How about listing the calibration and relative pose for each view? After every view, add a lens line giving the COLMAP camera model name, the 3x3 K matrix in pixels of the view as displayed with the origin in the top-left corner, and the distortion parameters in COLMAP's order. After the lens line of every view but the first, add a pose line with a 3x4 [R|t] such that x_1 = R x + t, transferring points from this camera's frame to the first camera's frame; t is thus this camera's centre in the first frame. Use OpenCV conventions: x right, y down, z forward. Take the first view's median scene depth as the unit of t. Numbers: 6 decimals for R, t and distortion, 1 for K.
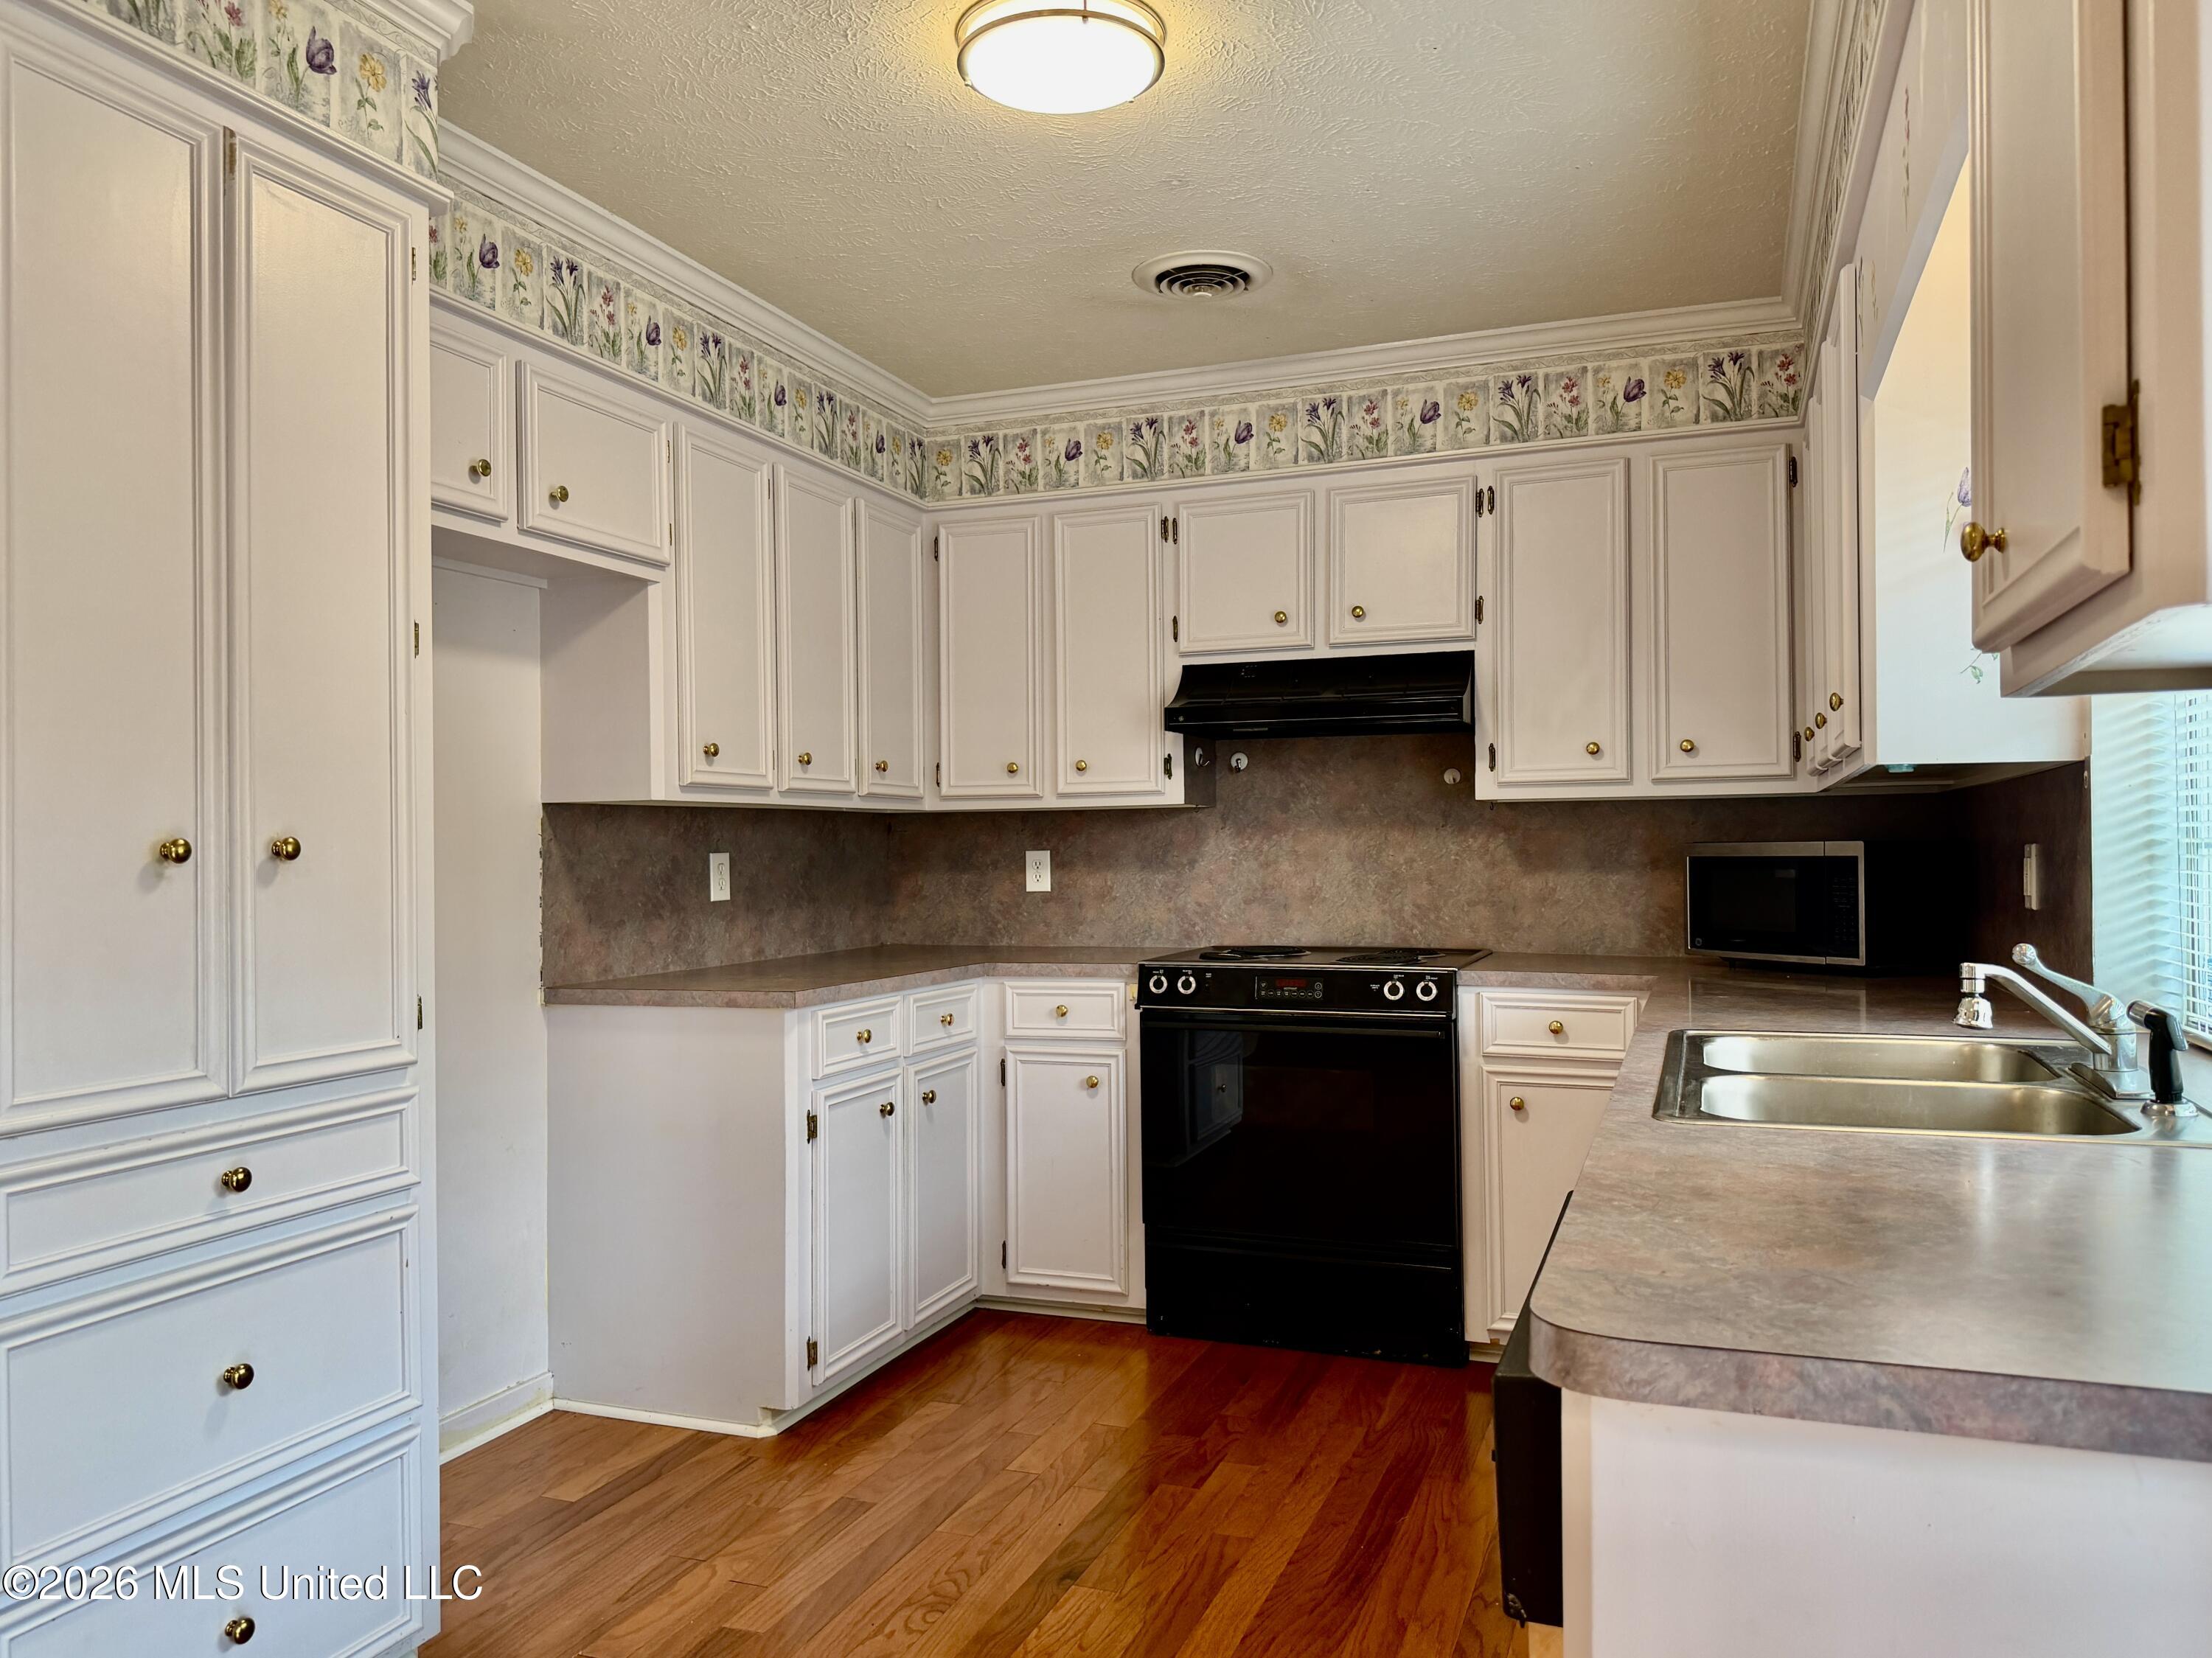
lens RADIAL K [[1566.8, 0, 1114.1], [0, 1566.8, 833.6], [0, 0, 1]] dist [0.148706, -0.268014]
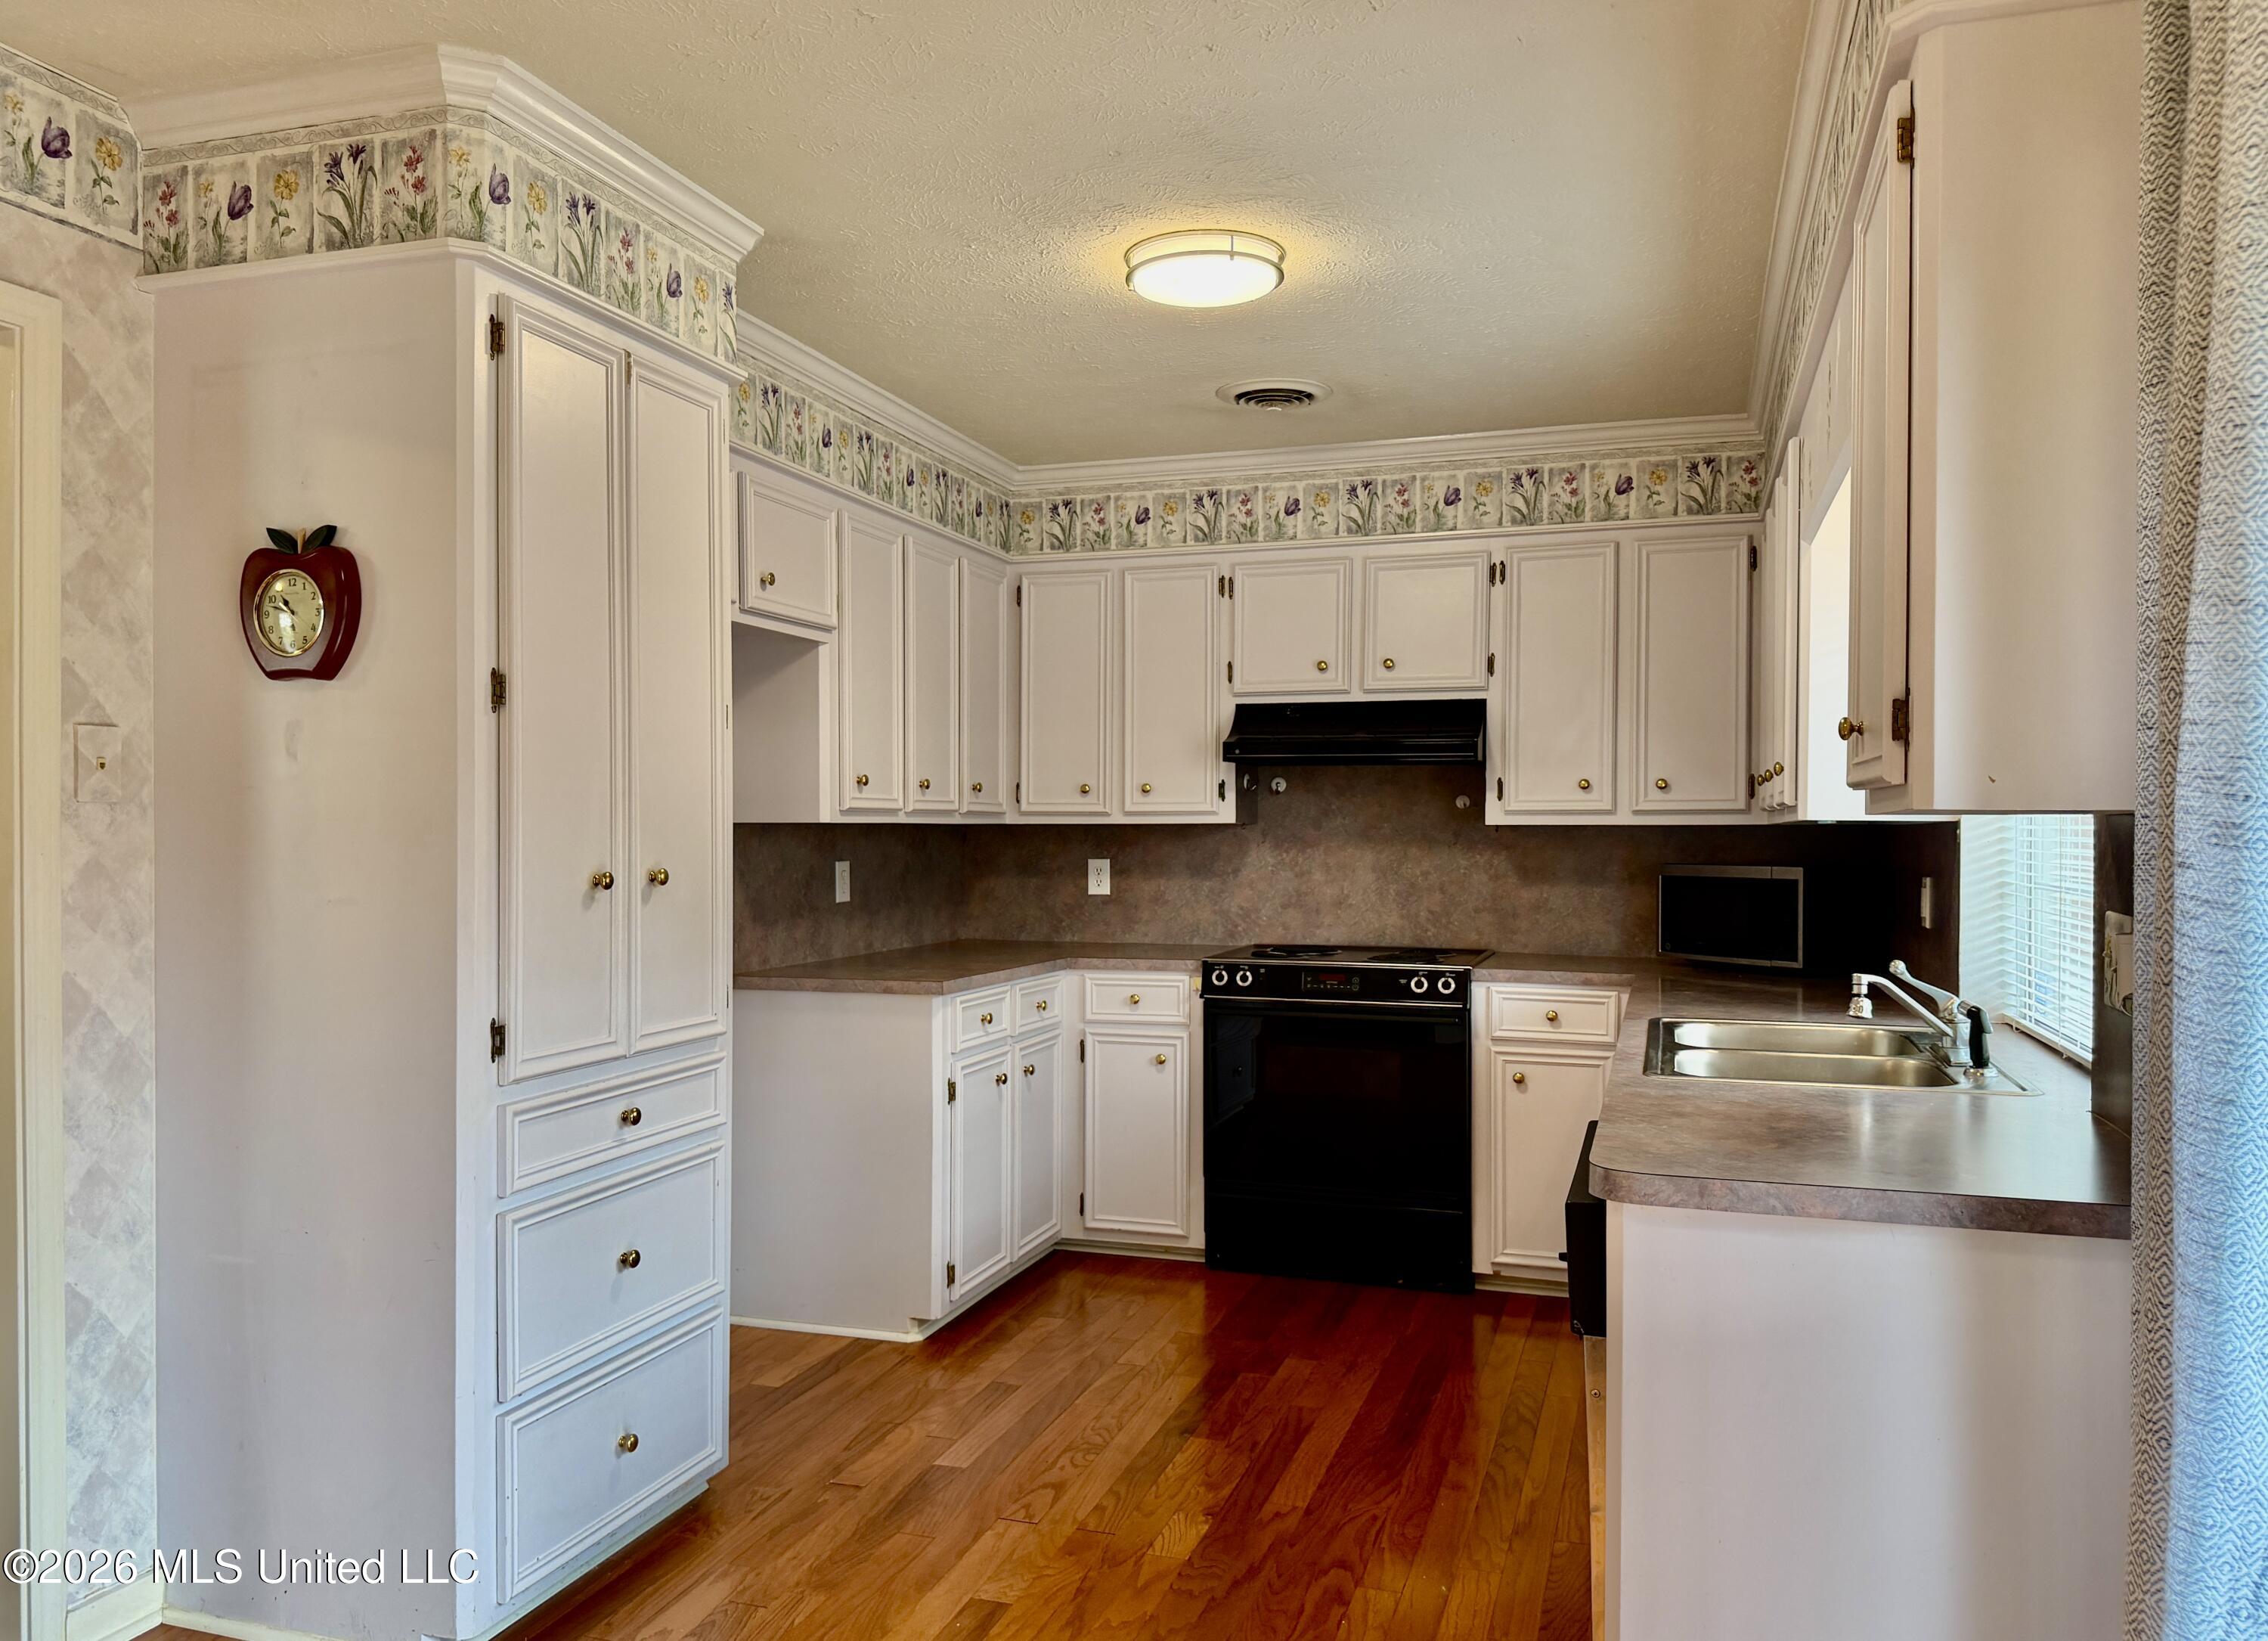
lens RADIAL K [[1627.6, 0, 1132.2], [0, 1627.6, 846.8], [0, 0, 1]] dist [0.151046, -0.211334]
pose [[0.999042, 0.011965, 0.042092, -0.088702], [-0.012787, 0.999732, 0.019314, -0.025309], [-0.041850, -0.019834, 0.998927, -0.222686]]
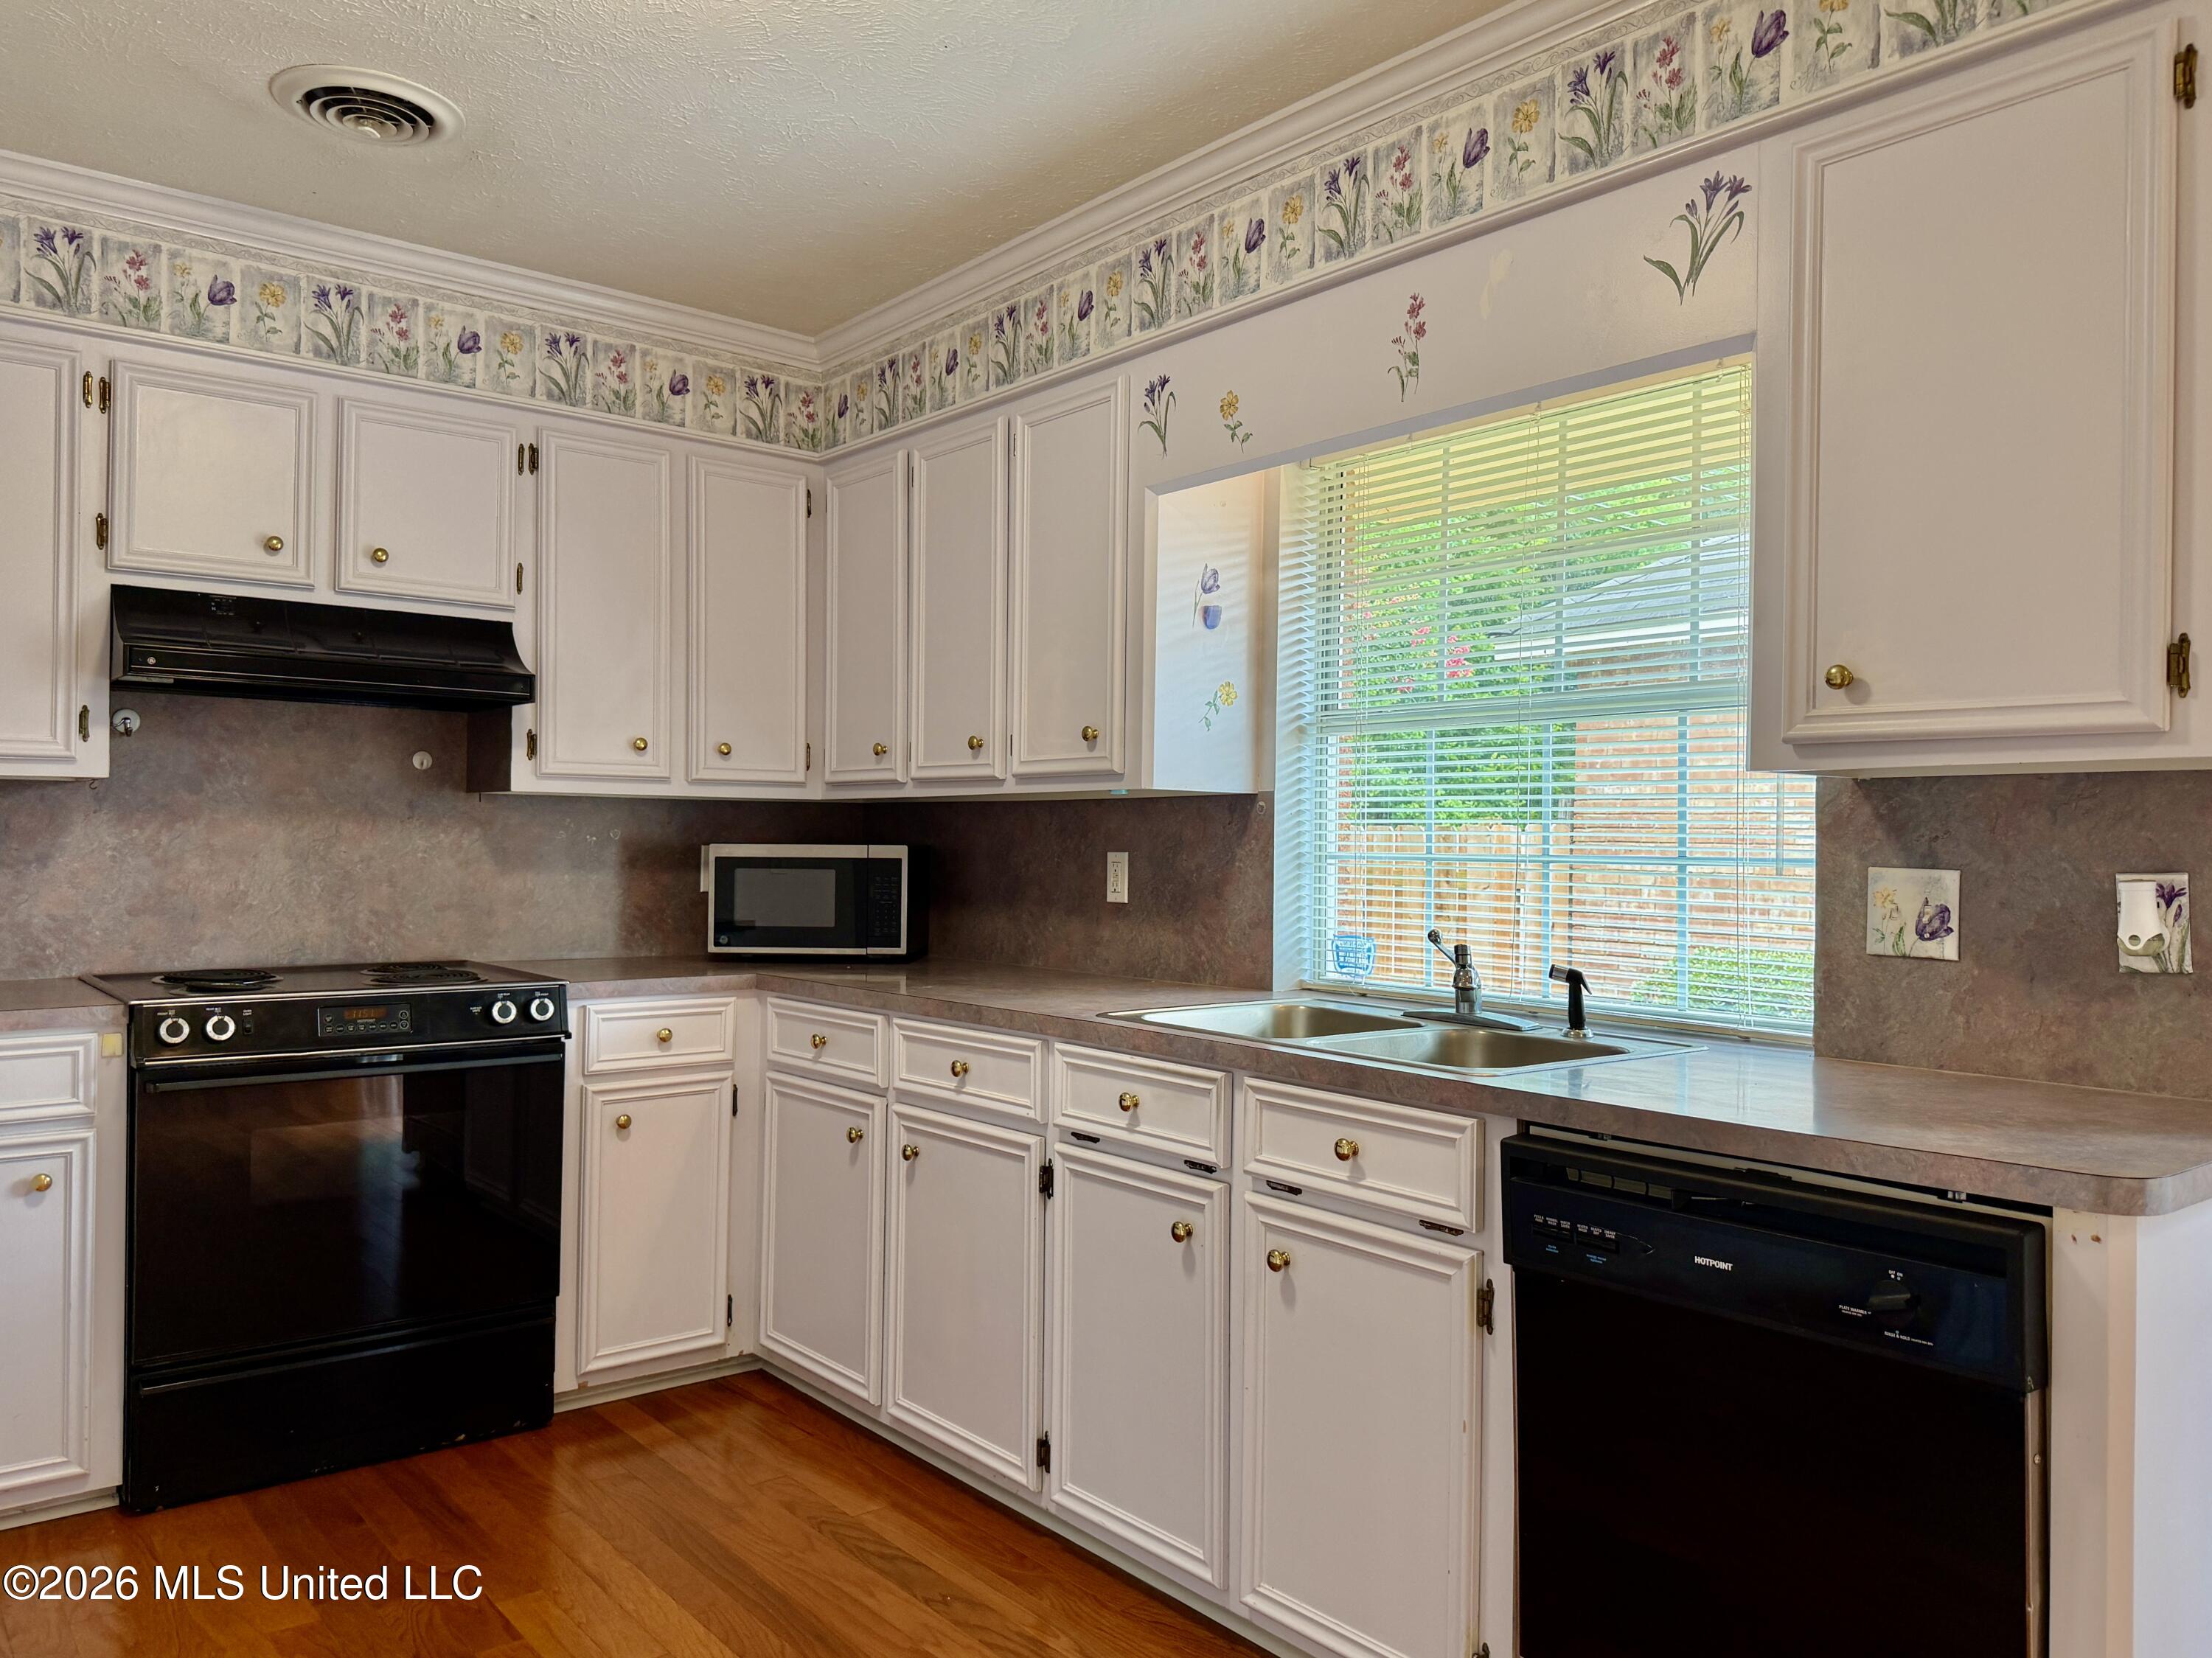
lens RADIAL K [[1597.3, 0, 1106.0], [0, 1597.3, 829.0], [0, 0, 1]] dist [0.023096, -0.048159]
pose [[0.507669, 0.021030, 0.861295, -0.376249], [-0.023588, 0.999667, -0.010506, 0.001487], [-0.861229, -0.014982, 0.507996, 0.254948]]
